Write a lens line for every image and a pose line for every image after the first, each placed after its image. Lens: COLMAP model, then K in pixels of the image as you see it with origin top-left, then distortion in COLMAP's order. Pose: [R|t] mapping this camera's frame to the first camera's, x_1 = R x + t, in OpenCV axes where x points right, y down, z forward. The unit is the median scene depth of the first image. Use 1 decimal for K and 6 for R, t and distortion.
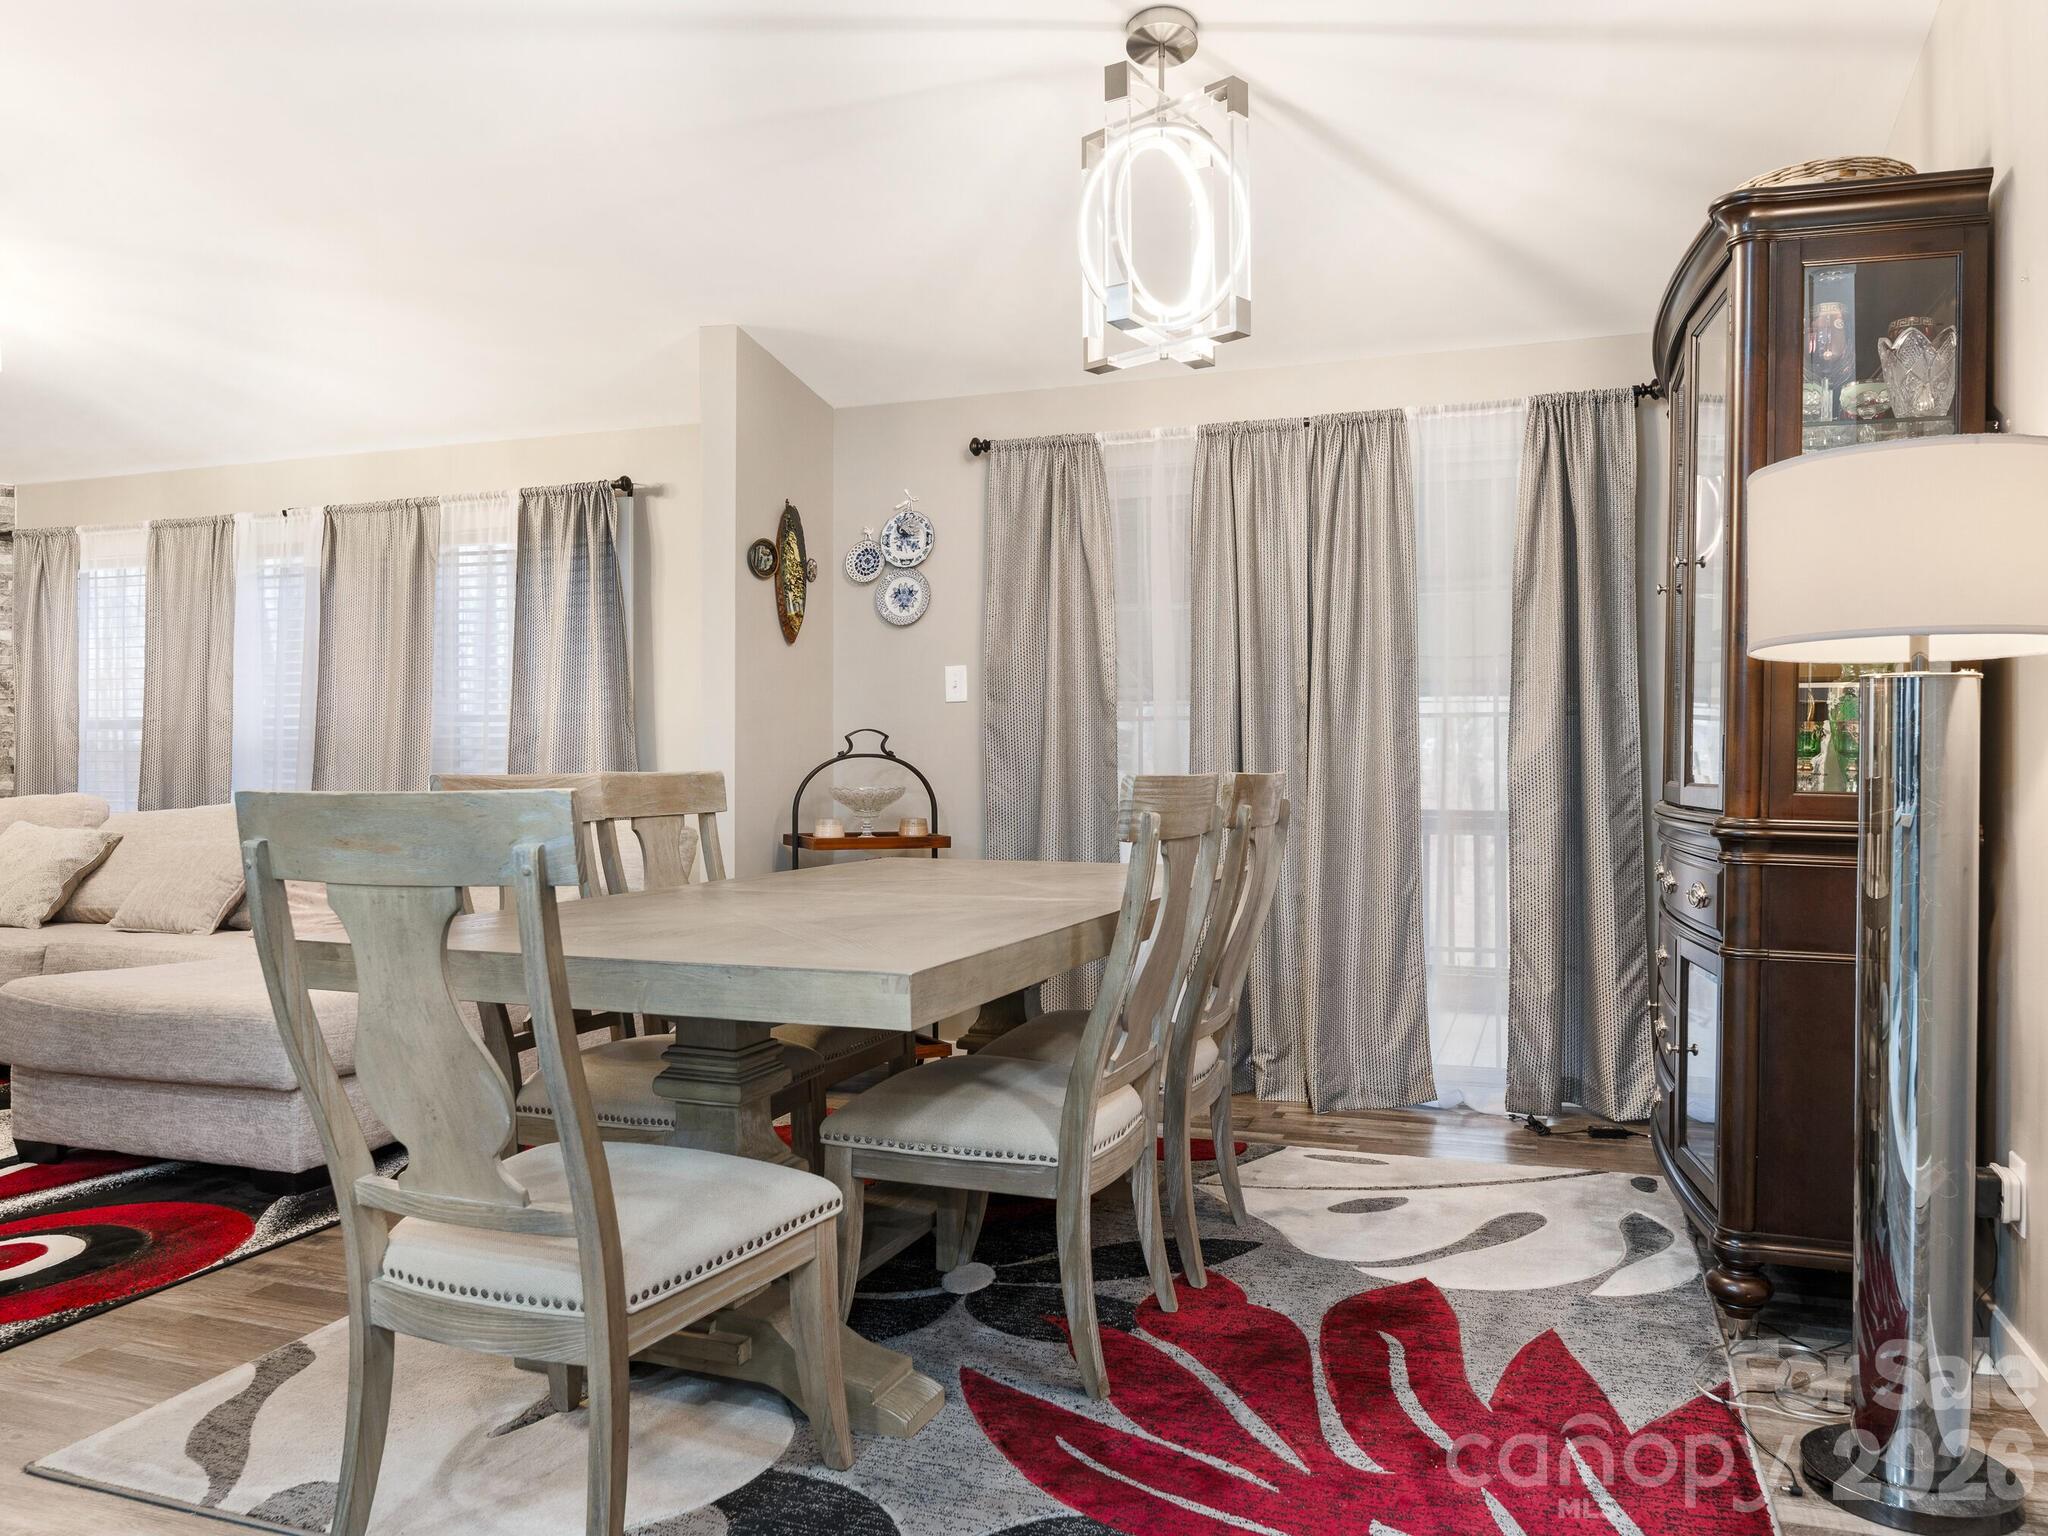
lens RADIAL K [[1507.0, 0, 1025.2], [0, 1507.0, 745.7], [0, 0, 1]] dist [-0.010482, -0.001875]
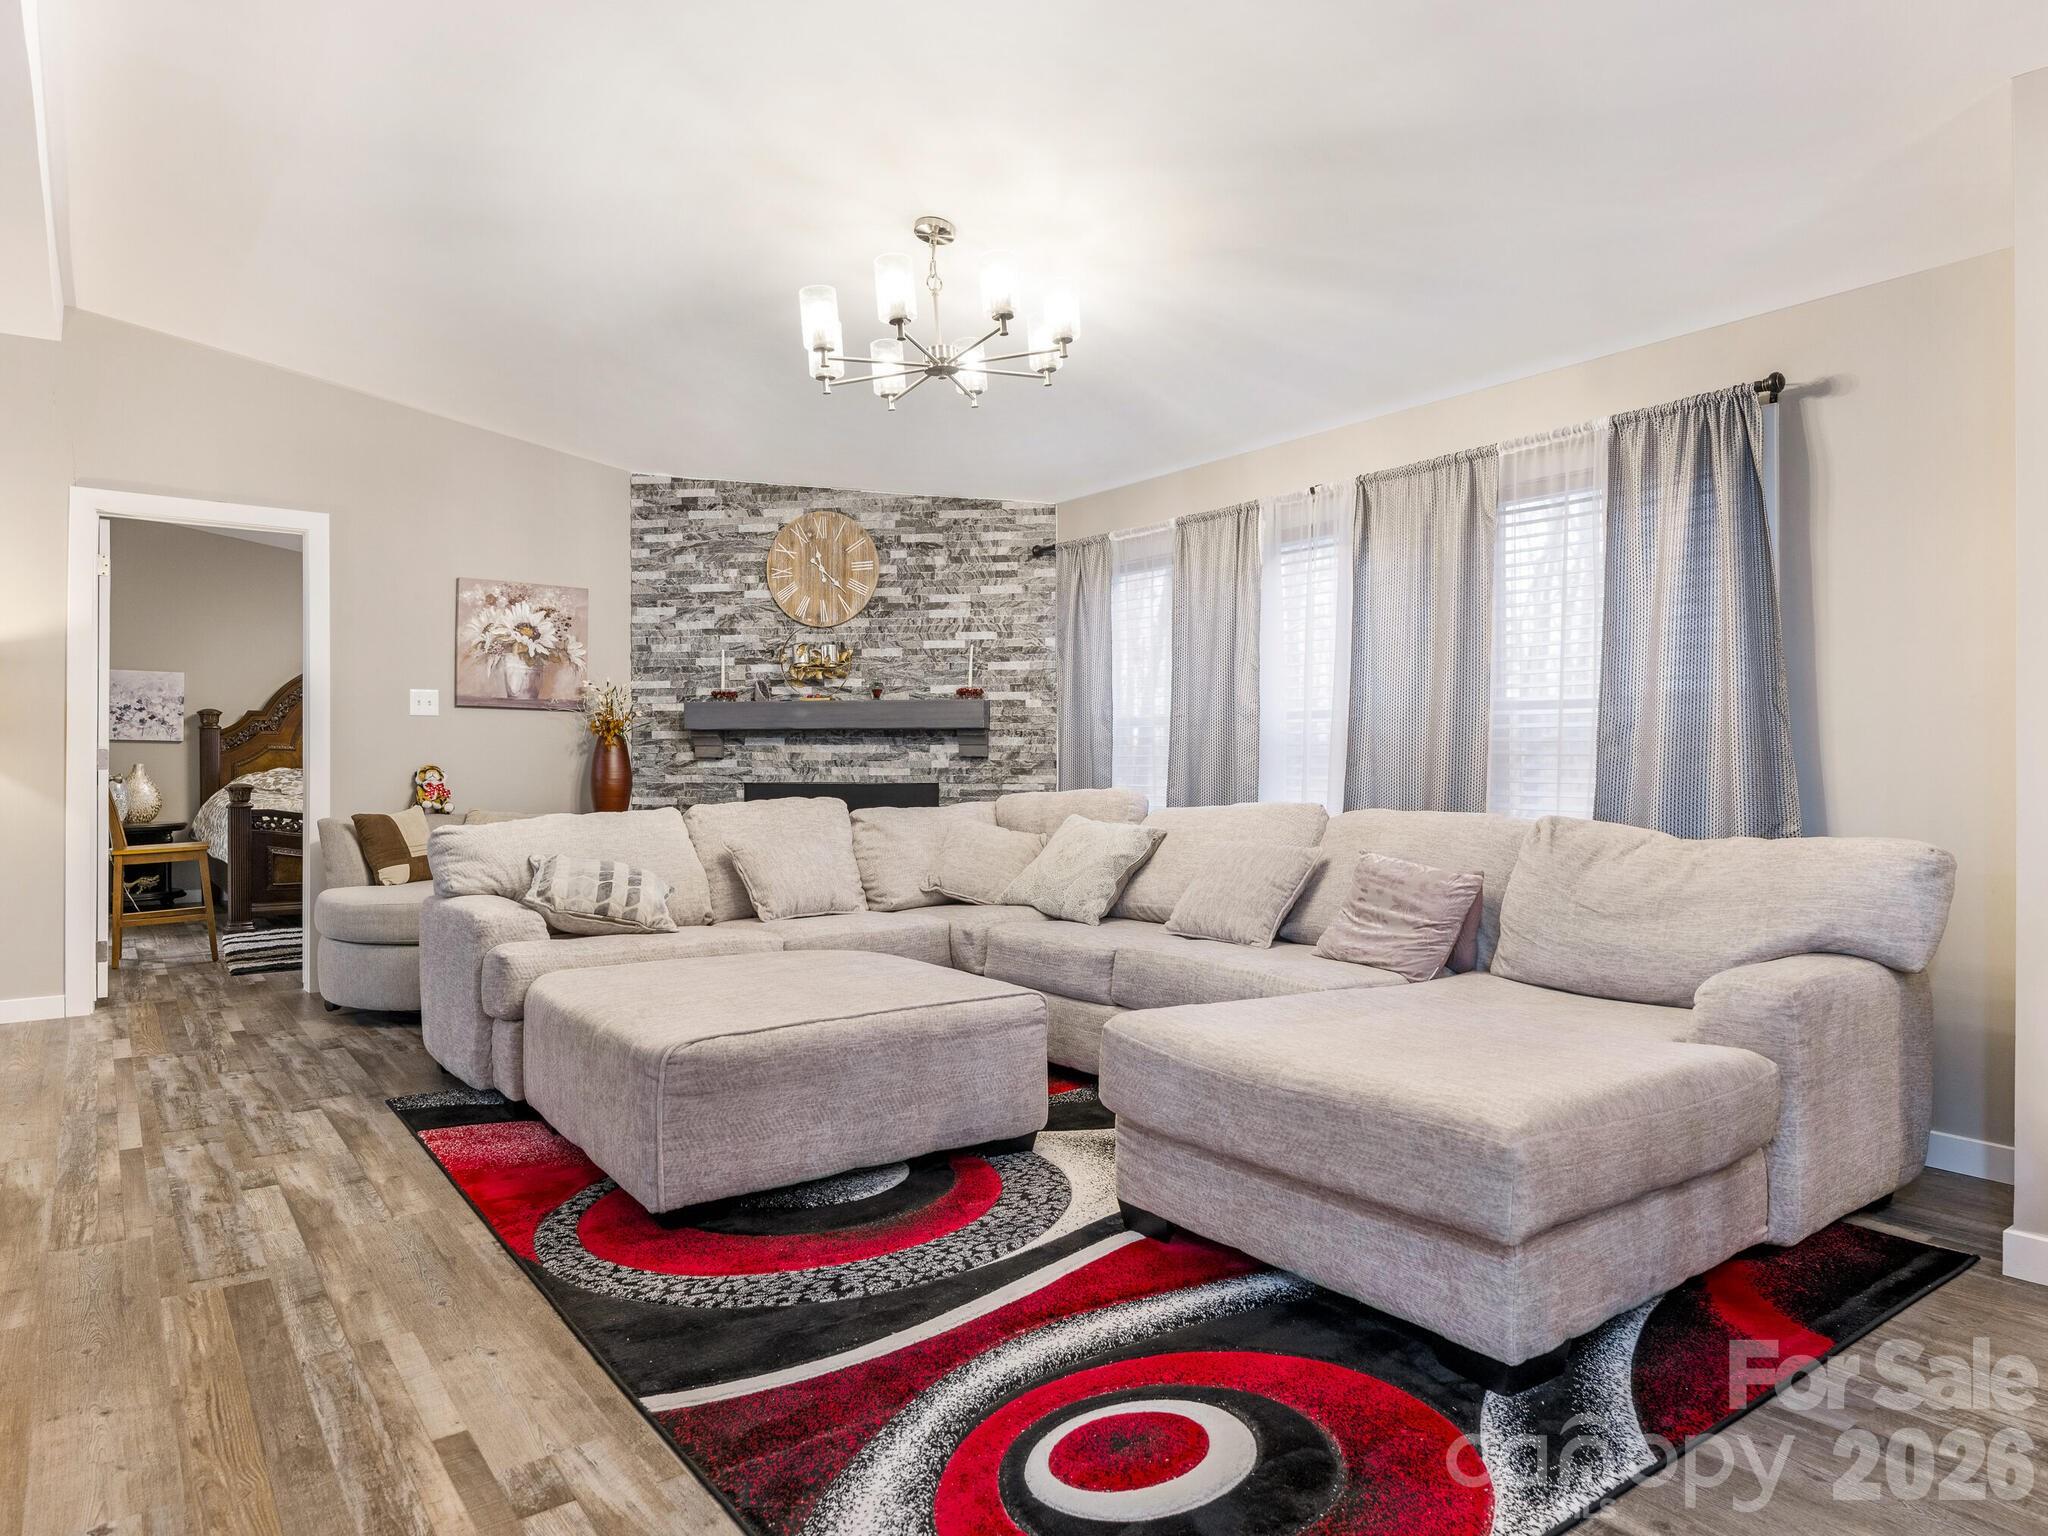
lens RADIAL K [[1612.4, 0, 1024.0], [0, 1612.4, 768.0], [0, 0, 1]] dist [0.019283, 0.003910]
pose [[0.819585, 0.005201, -0.572935, -0.083834], [0.004114, 0.999880, 0.014962, 0.002218], [0.572943, -0.014619, 0.819465, 0.095661]]
